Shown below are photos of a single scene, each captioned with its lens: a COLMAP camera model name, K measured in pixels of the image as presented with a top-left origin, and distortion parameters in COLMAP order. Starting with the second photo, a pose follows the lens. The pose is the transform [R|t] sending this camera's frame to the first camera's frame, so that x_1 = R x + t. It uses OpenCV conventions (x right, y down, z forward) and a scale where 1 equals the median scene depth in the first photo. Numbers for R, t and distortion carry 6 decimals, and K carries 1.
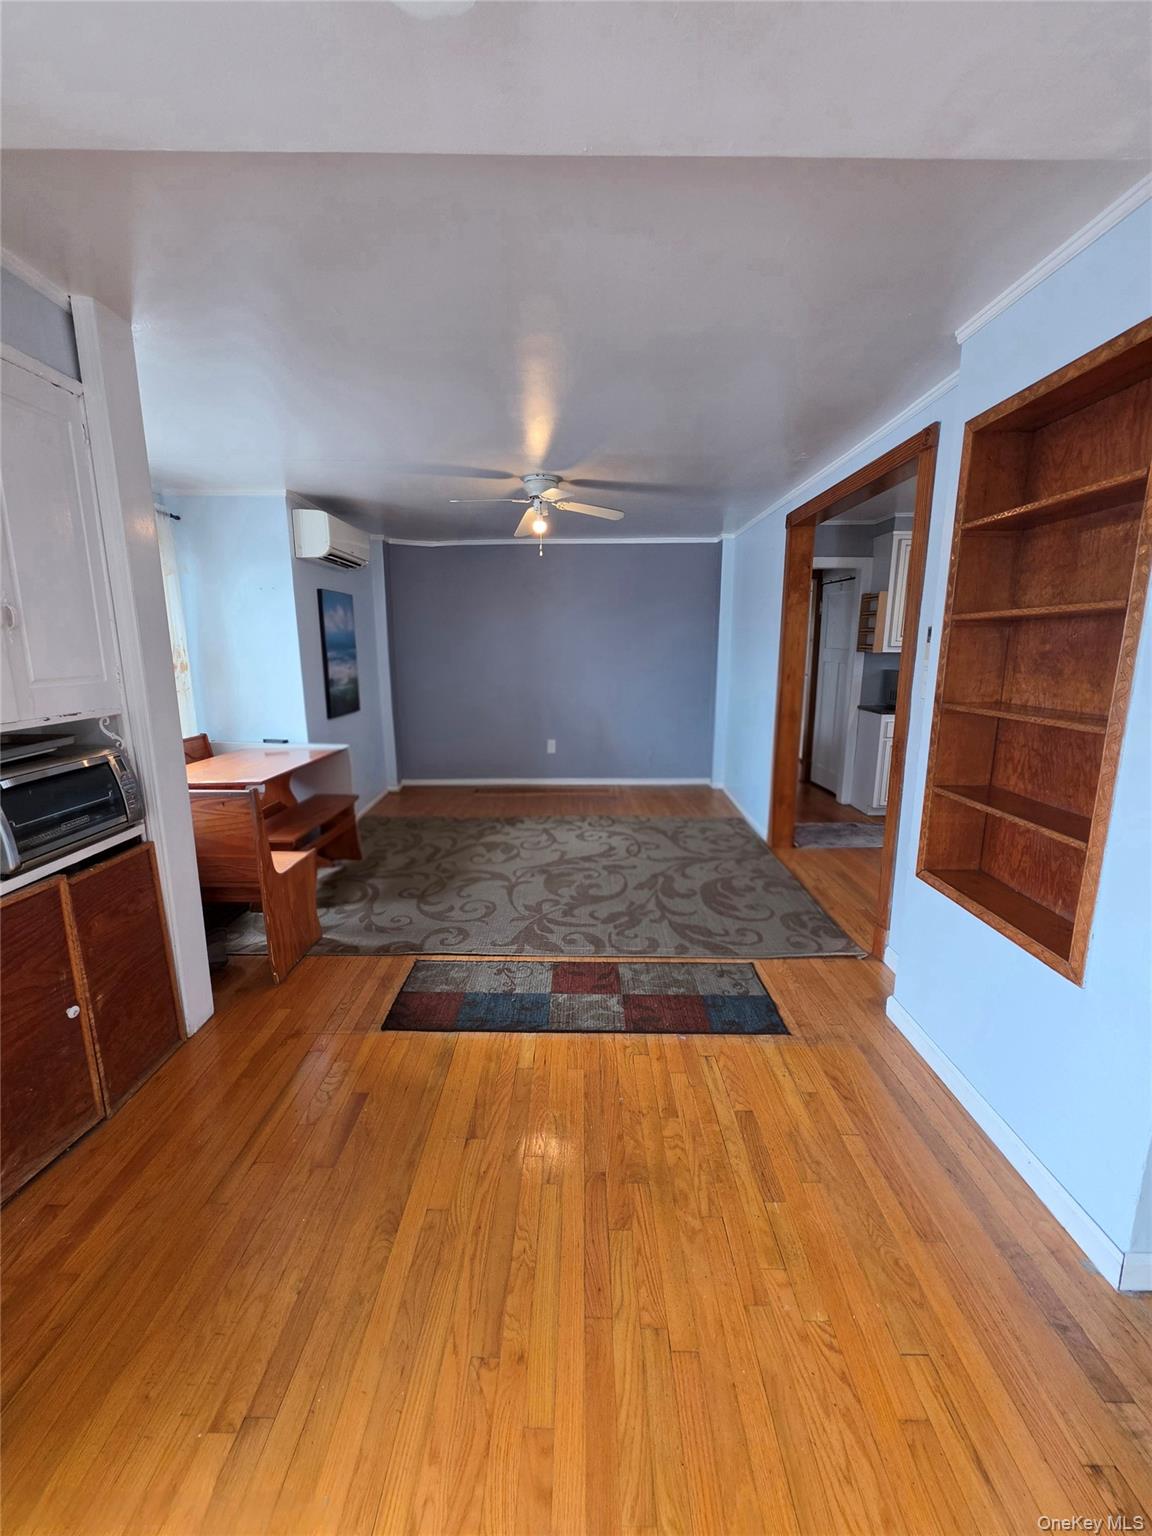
lens RADIAL K [[620.5, 0, 576.3], [0, 620.5, 770.3], [0, 0, 1]] dist [0.011035, -0.000402]
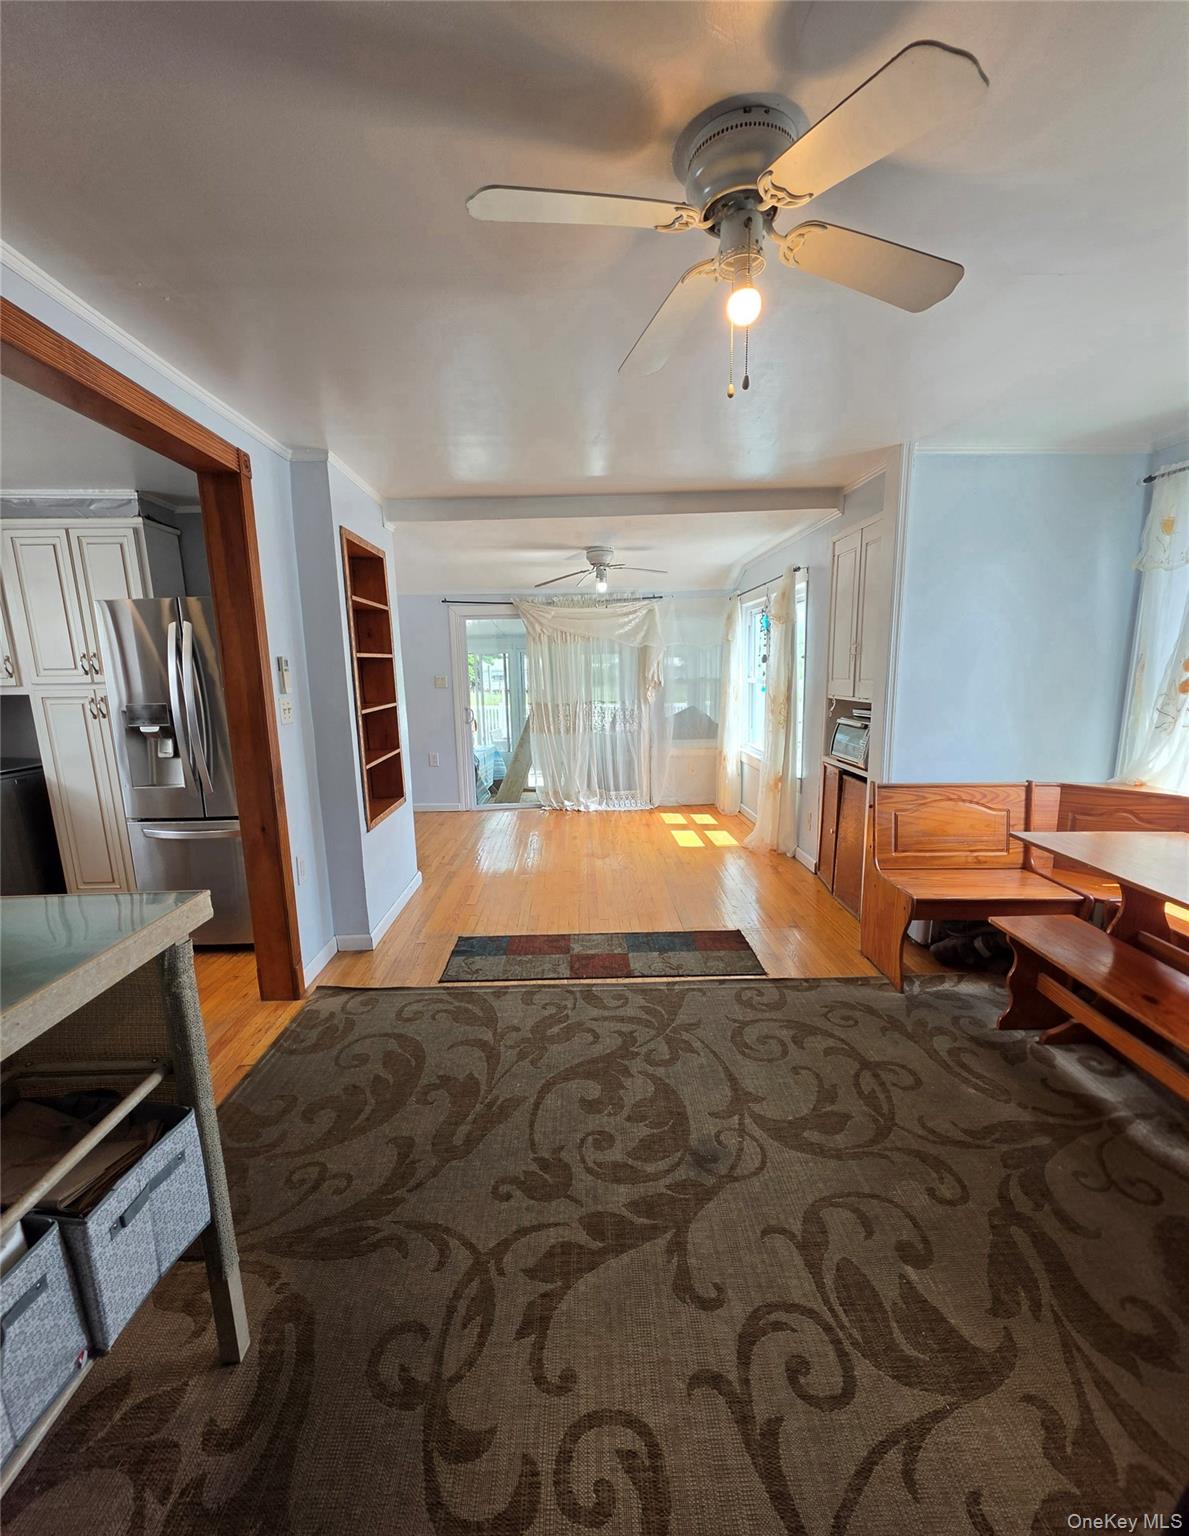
lens RADIAL K [[632.5, 0, 595.2], [0, 632.5, 778.7], [0, 0, 1]] dist [-0.000401, 0.000009]
pose [[-0.999249, 0.027775, -0.027020, 0.038371], [0.015984, 0.930659, 0.365538, -0.334708], [0.035300, 0.364832, -0.930404, 1.634466]]
